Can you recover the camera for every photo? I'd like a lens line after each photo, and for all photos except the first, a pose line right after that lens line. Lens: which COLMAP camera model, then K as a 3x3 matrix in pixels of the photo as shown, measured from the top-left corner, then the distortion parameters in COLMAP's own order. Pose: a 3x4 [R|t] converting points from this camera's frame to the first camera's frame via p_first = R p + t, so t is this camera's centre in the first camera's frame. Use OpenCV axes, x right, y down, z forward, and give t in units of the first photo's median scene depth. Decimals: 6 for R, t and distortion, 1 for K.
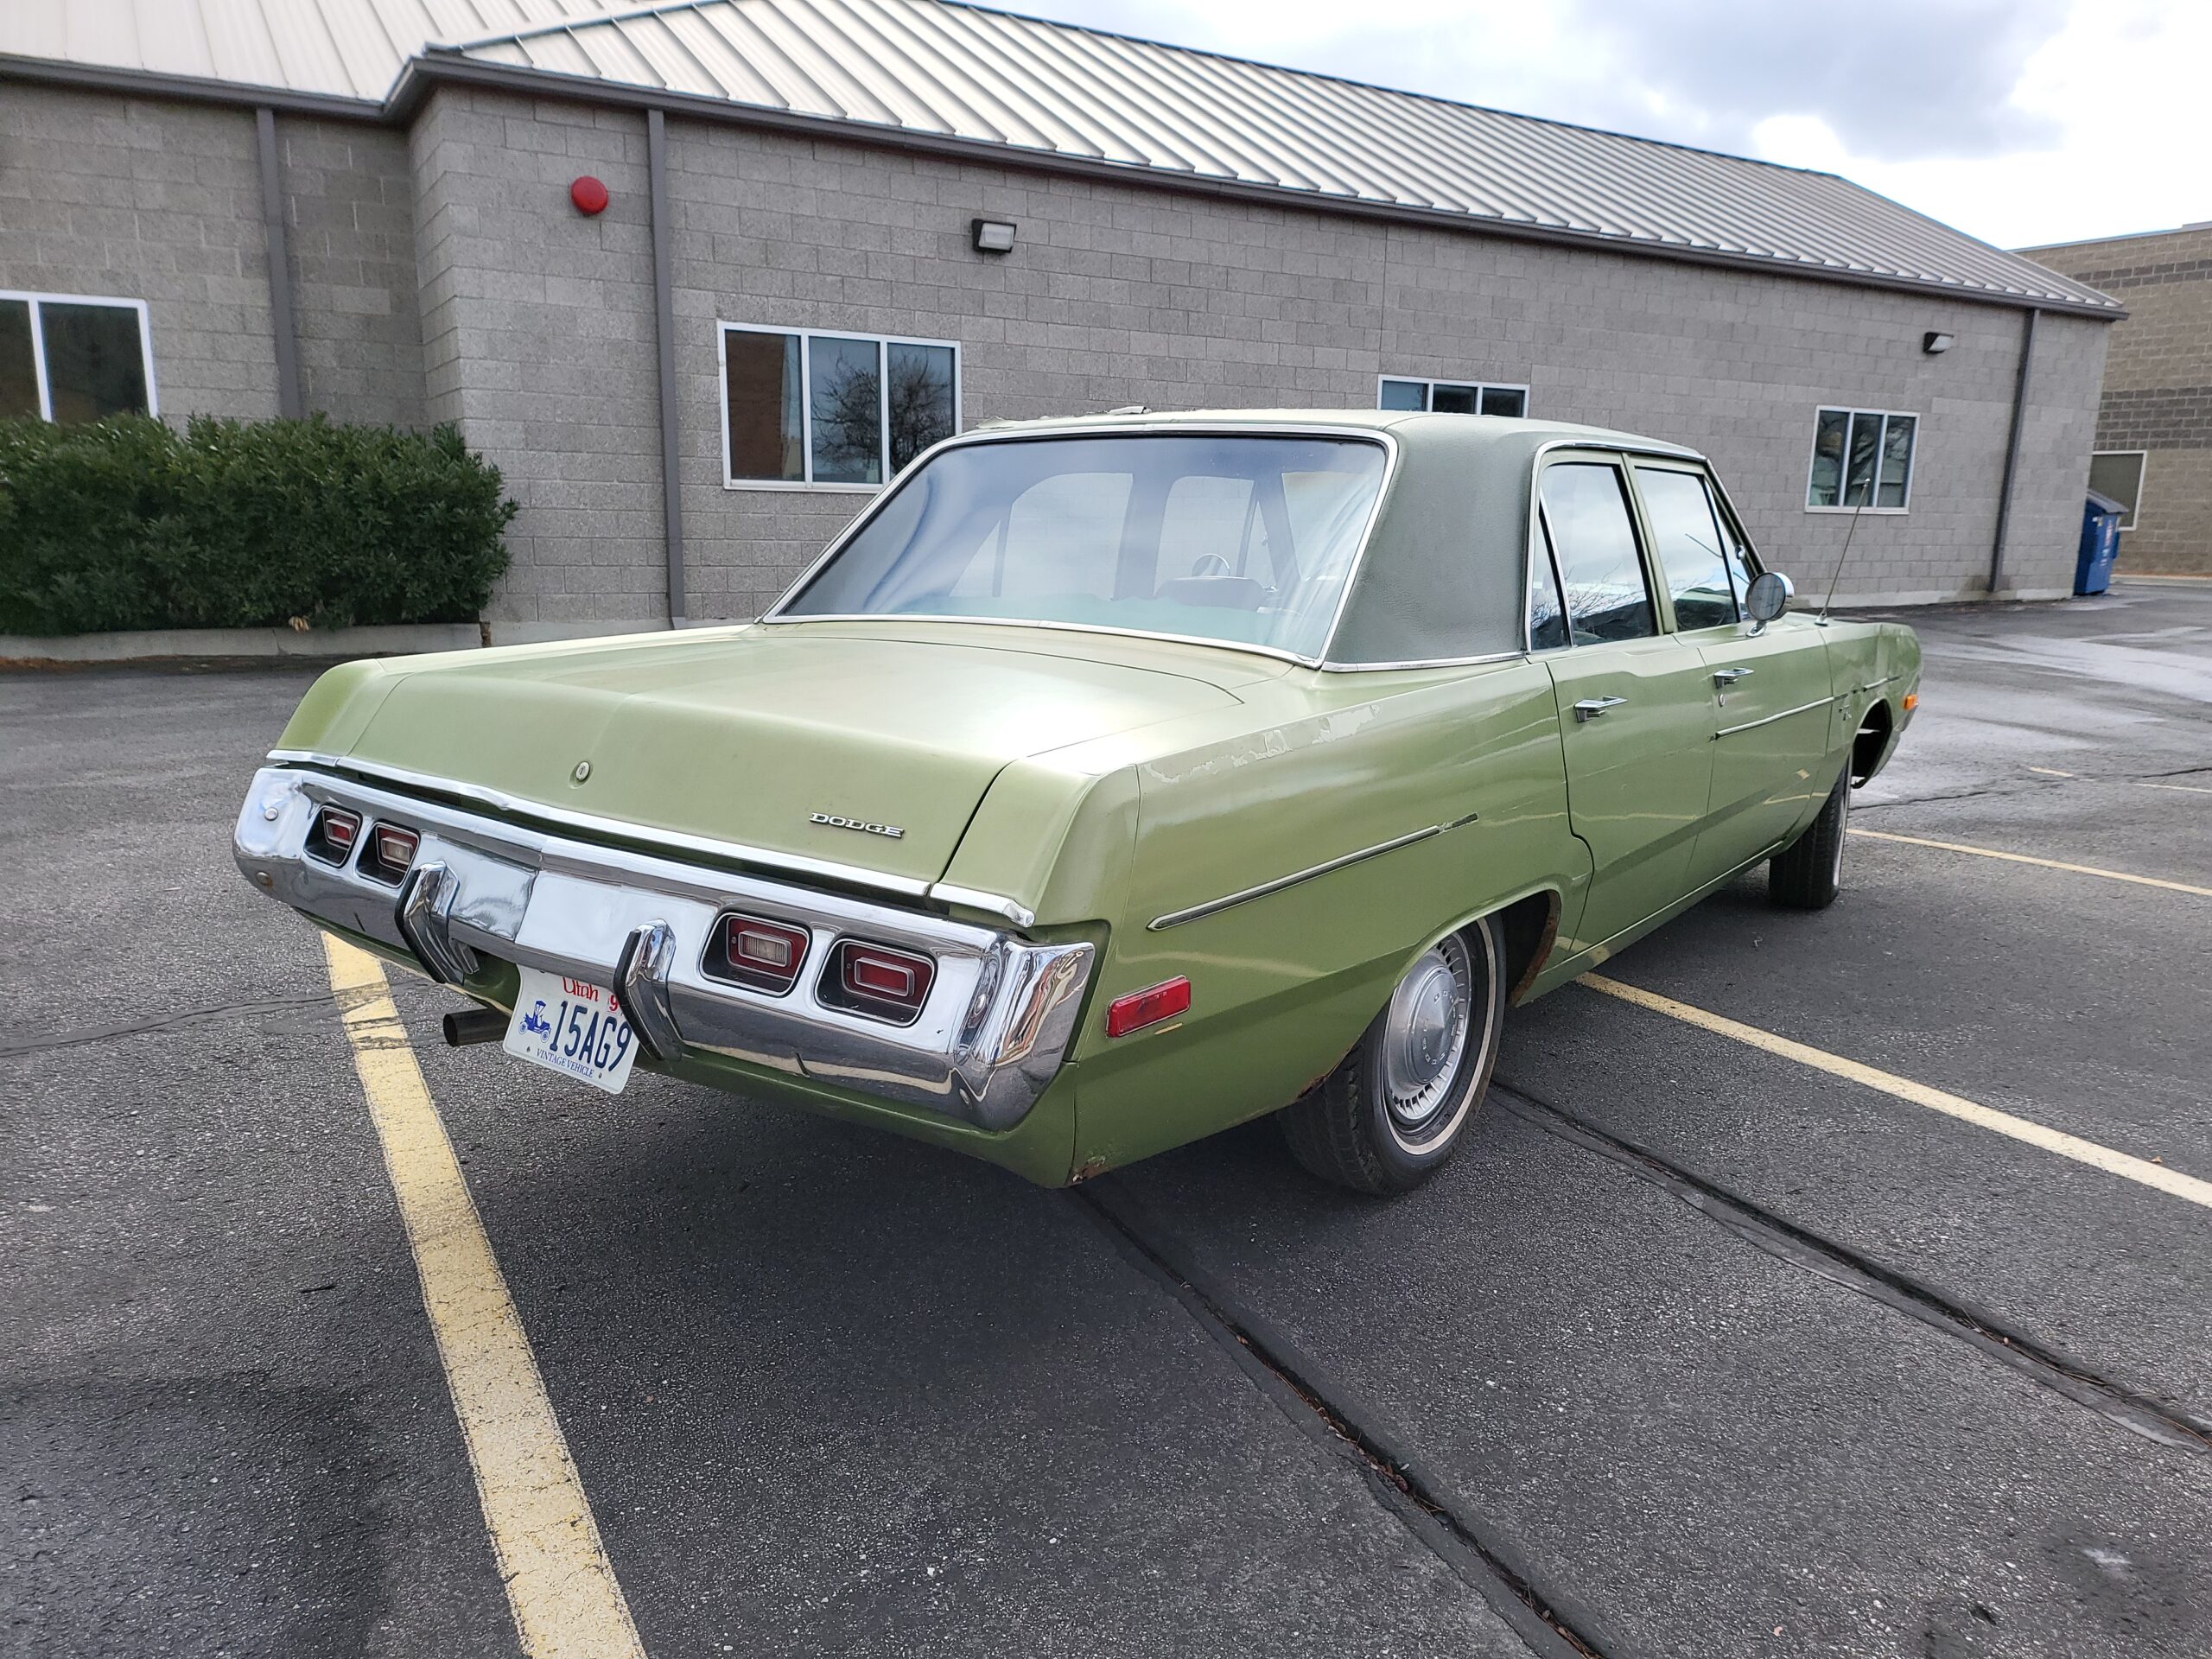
lens RADIAL K [[1569.4, 0, 1124.6], [0, 1569.4, 859.2], [0, 0, 1]] dist [0.067893, -0.078155]
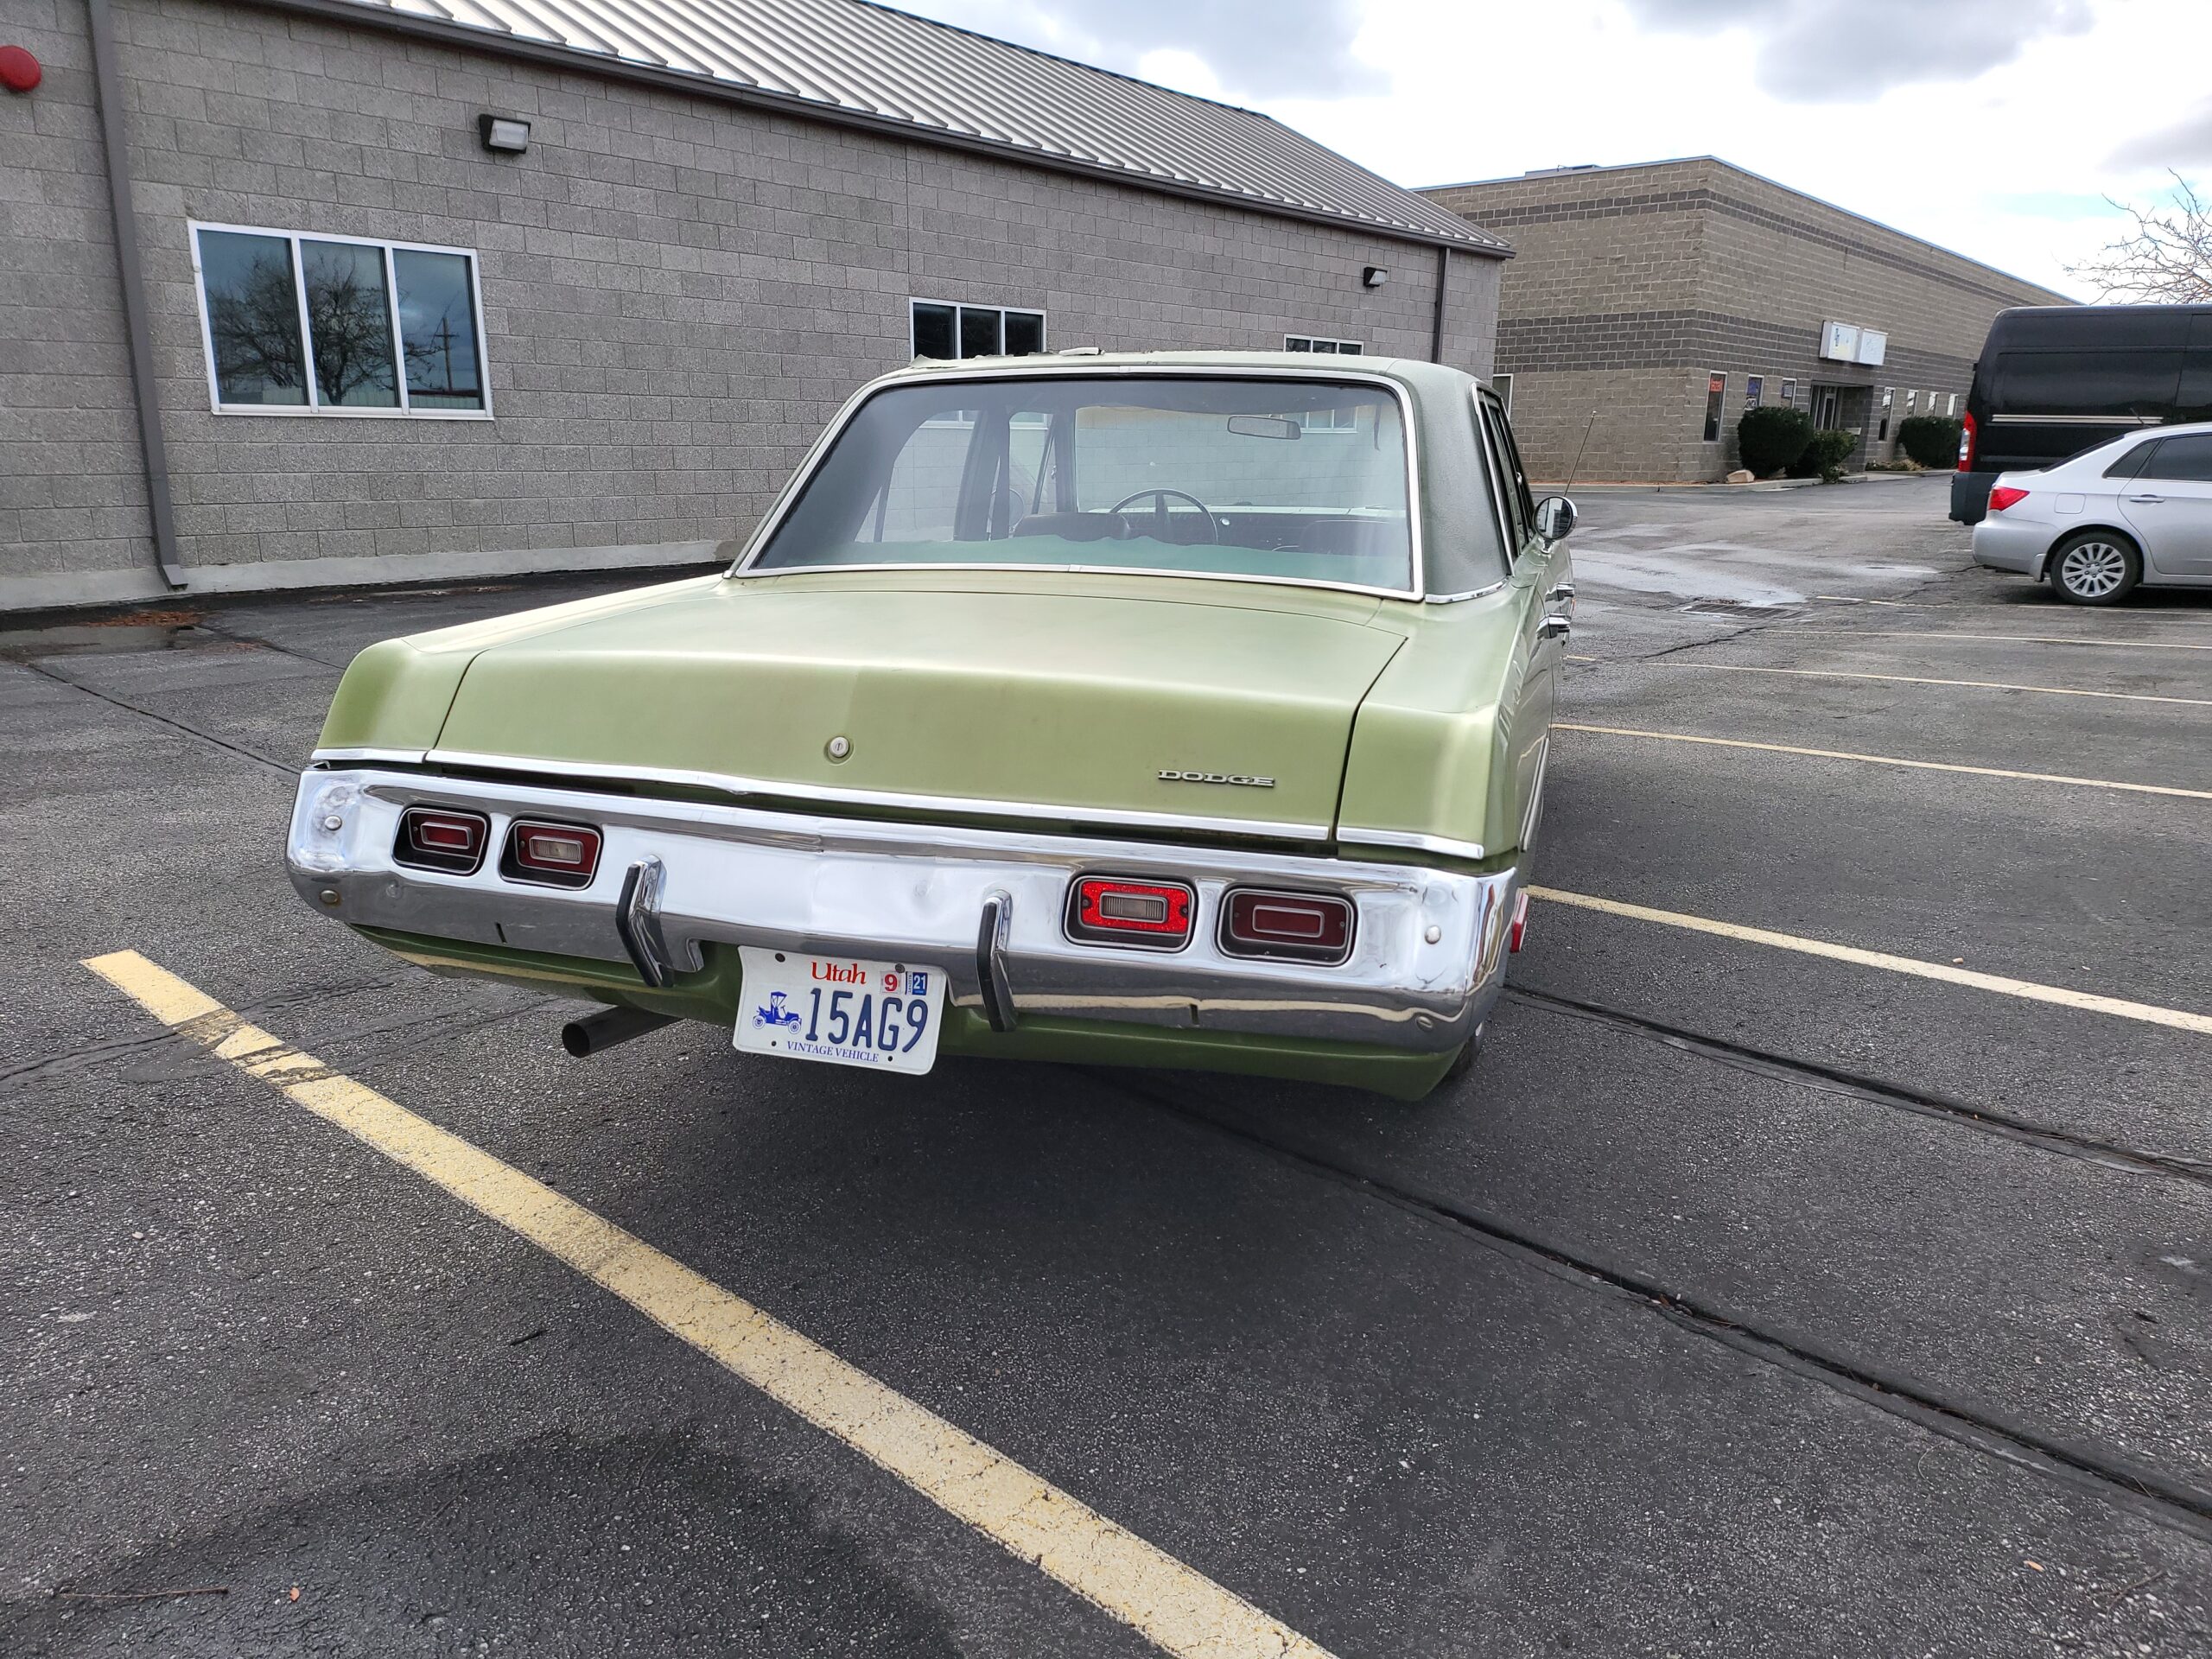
lens RADIAL K [[1560.6, 0, 1096.8], [0, 1560.6, 845.1], [0, 0, 1]] dist [0.080704, -0.089004]
pose [[0.943368, -0.094303, 0.318062, -0.106981], [0.081151, 0.995217, 0.054380, -0.007494], [-0.321669, -0.025490, 0.946509, 0.011299]]
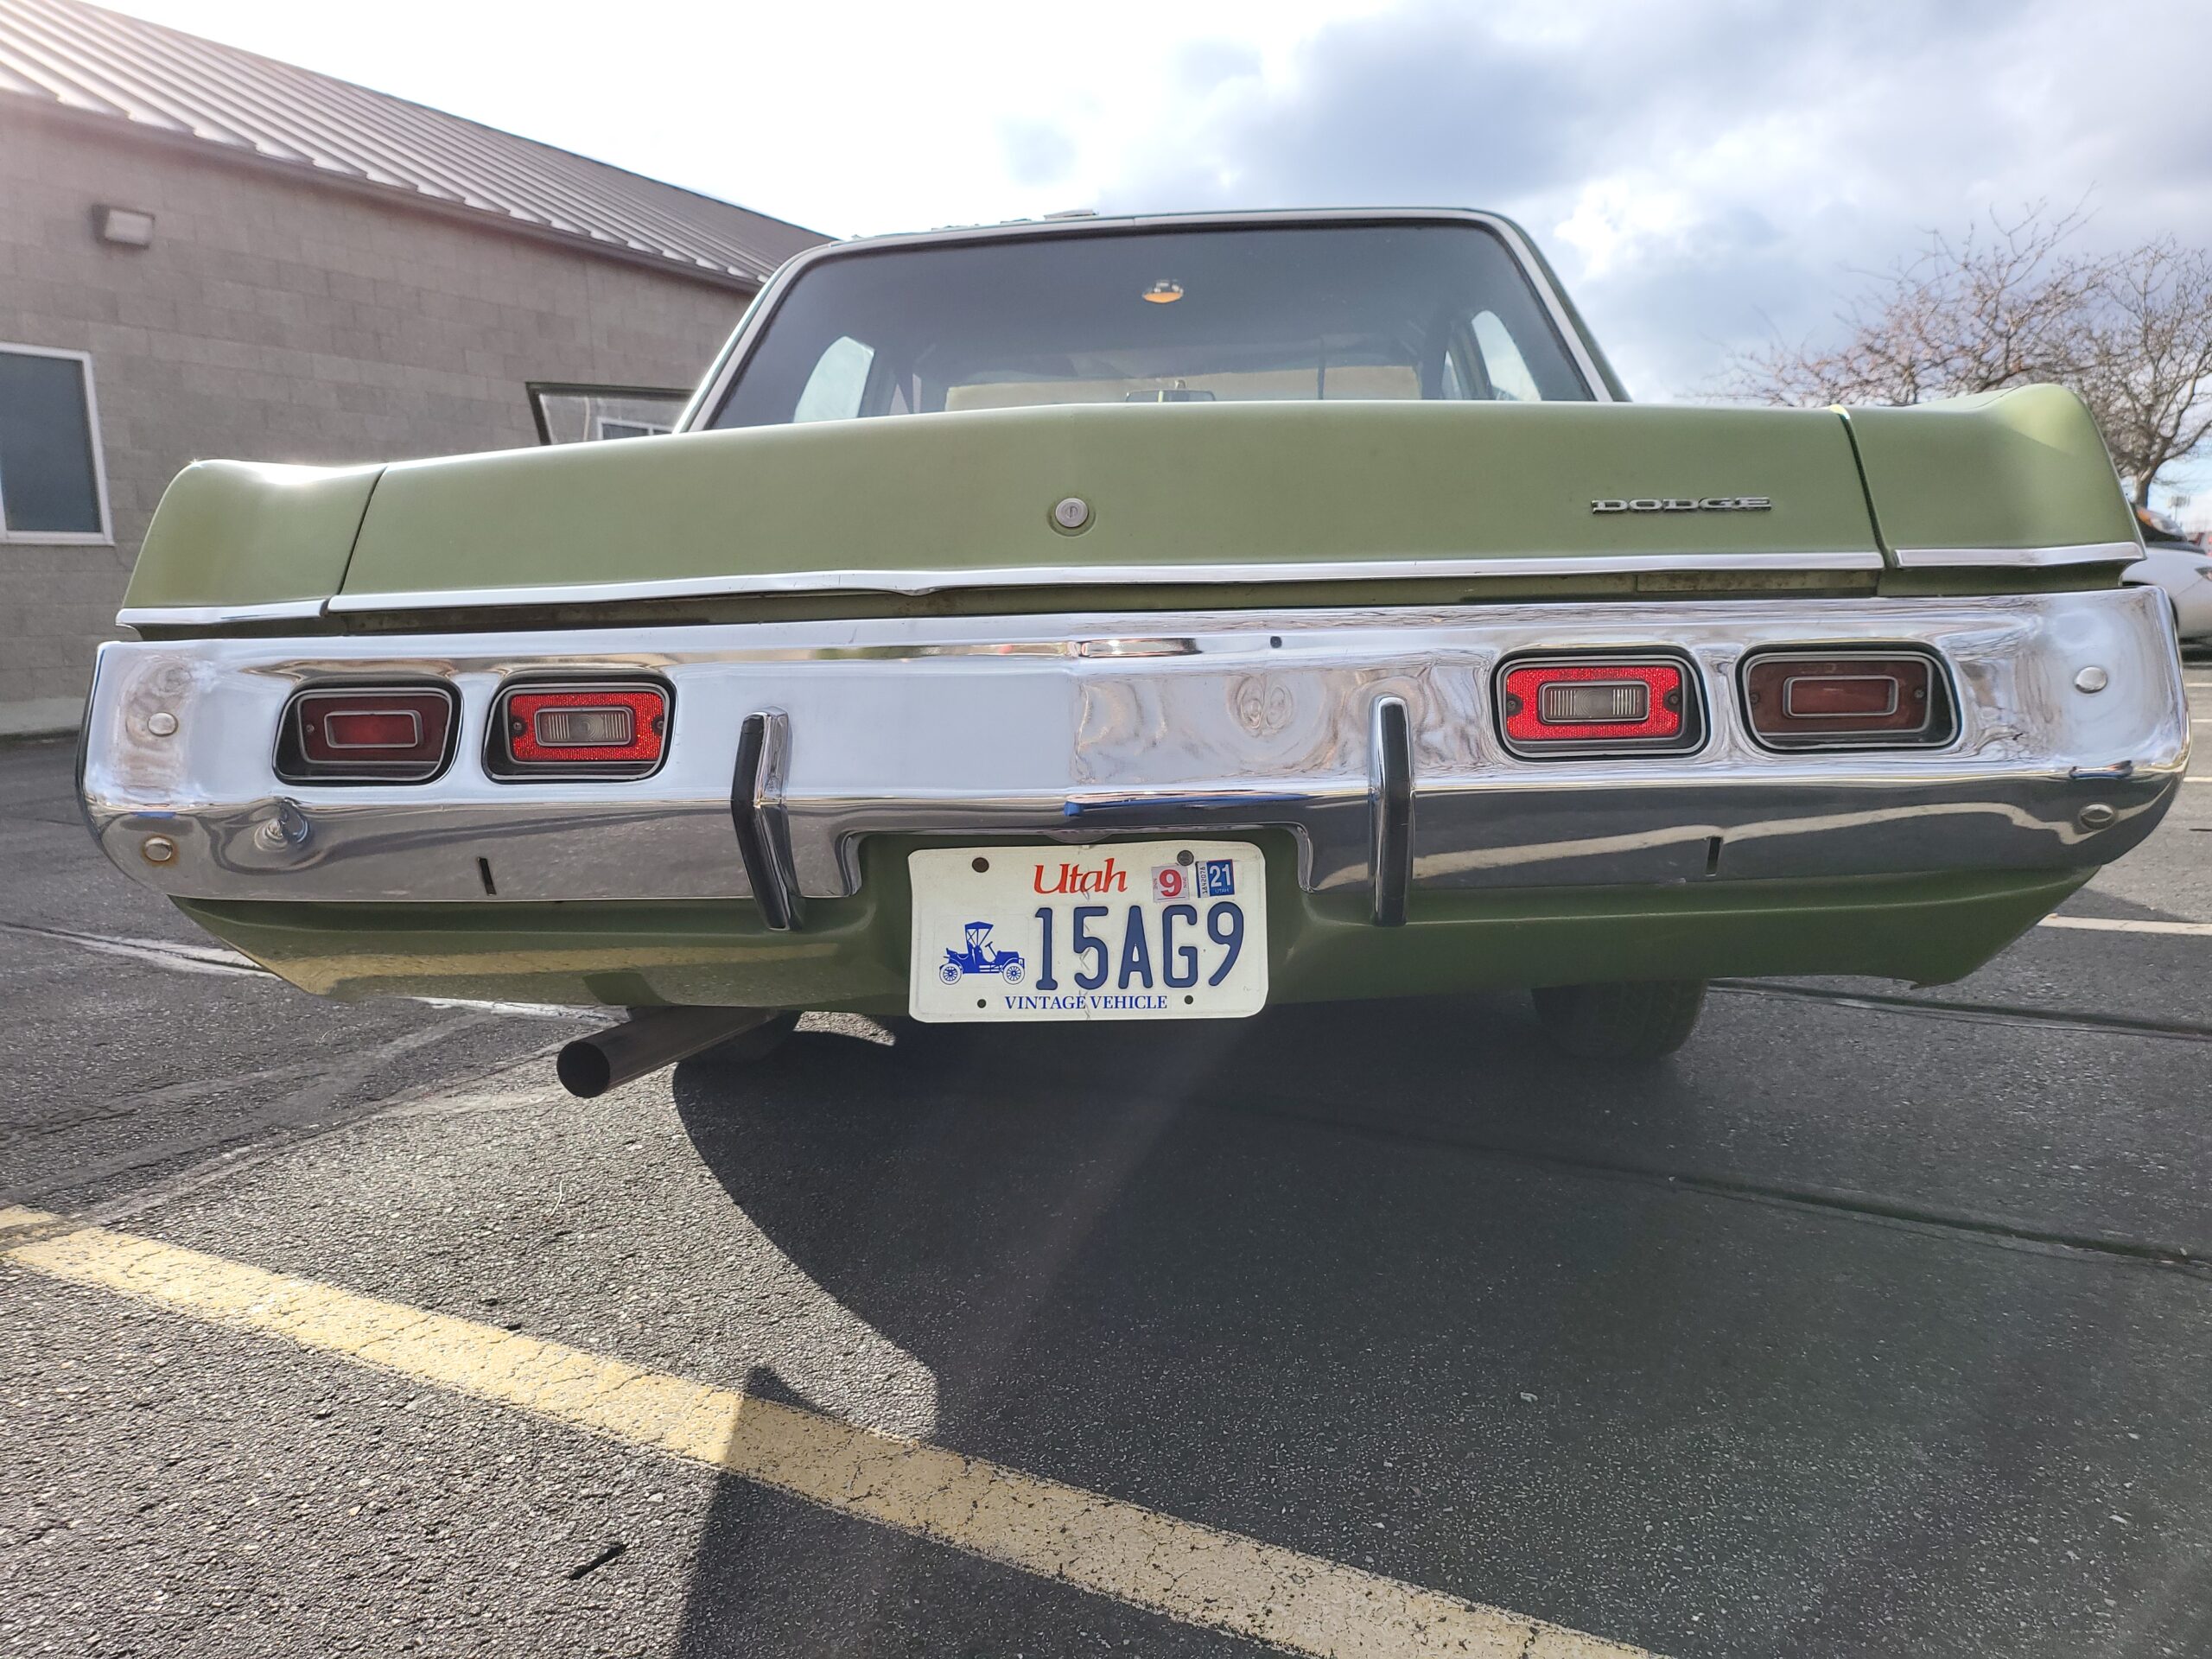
lens RADIAL K [[1572.8, 0, 1106.0], [0, 1572.8, 829.5], [0, 0, 1]] dist [0.075524, -0.088024]
pose [[0.845695, -0.120811, 0.519812, -0.140934], [0.161446, 0.986315, -0.033428, 0.018548], [-0.508660, 0.112191, 0.853626, 0.104120]]
